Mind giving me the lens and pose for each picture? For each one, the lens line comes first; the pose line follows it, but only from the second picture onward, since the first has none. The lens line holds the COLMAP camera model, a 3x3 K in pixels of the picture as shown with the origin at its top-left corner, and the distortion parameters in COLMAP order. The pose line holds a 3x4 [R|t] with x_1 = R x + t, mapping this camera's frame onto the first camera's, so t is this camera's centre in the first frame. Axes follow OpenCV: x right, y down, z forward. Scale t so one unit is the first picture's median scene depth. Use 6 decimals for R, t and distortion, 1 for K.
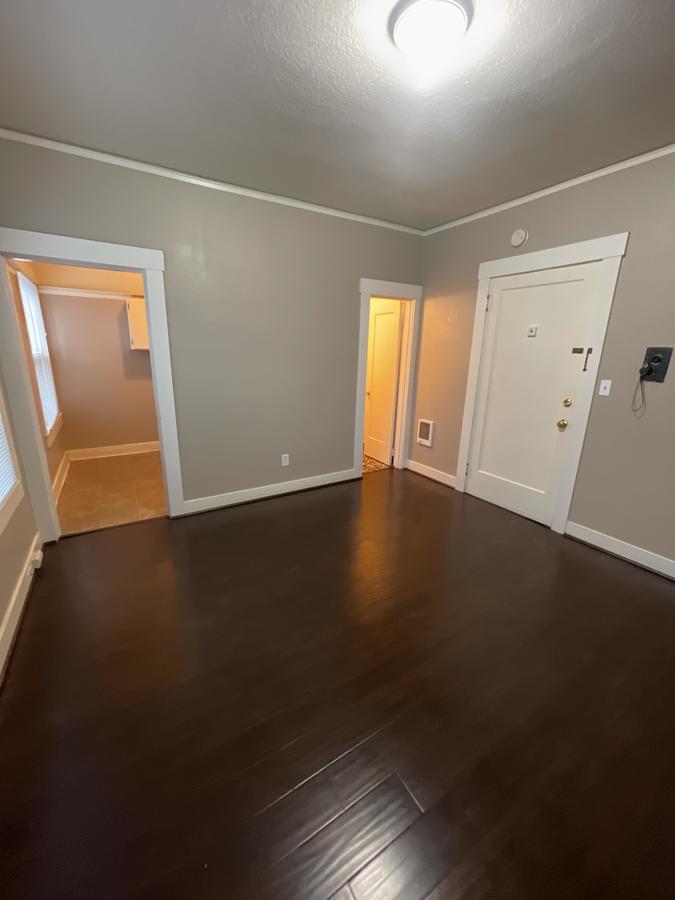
lens RADIAL K [[359.7, 0, 337.5], [0, 359.7, 450.0], [0, 0, 1]] dist [0.001613, -0.000230]
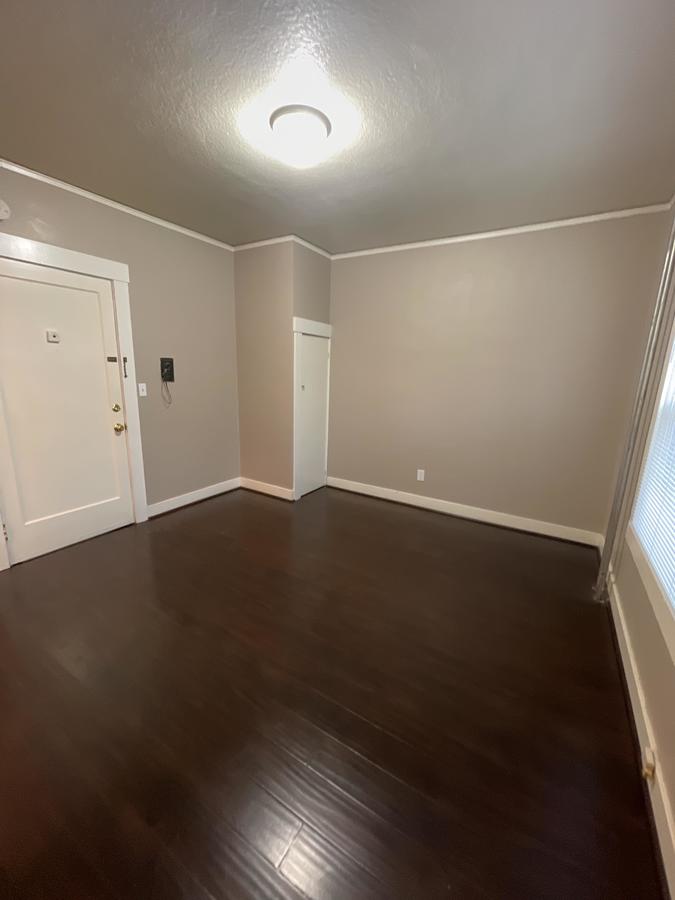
lens RADIAL K [[359.7, 0, 337.5], [0, 359.7, 450.0], [0, 0, 1]] dist [0.001613, -0.000230]
pose [[-0.448238, -0.229870, 0.863853, -0.588344], [0.211330, 0.911728, 0.352266, -0.245576], [-0.868575, 0.340457, -0.360093, 0.826390]]
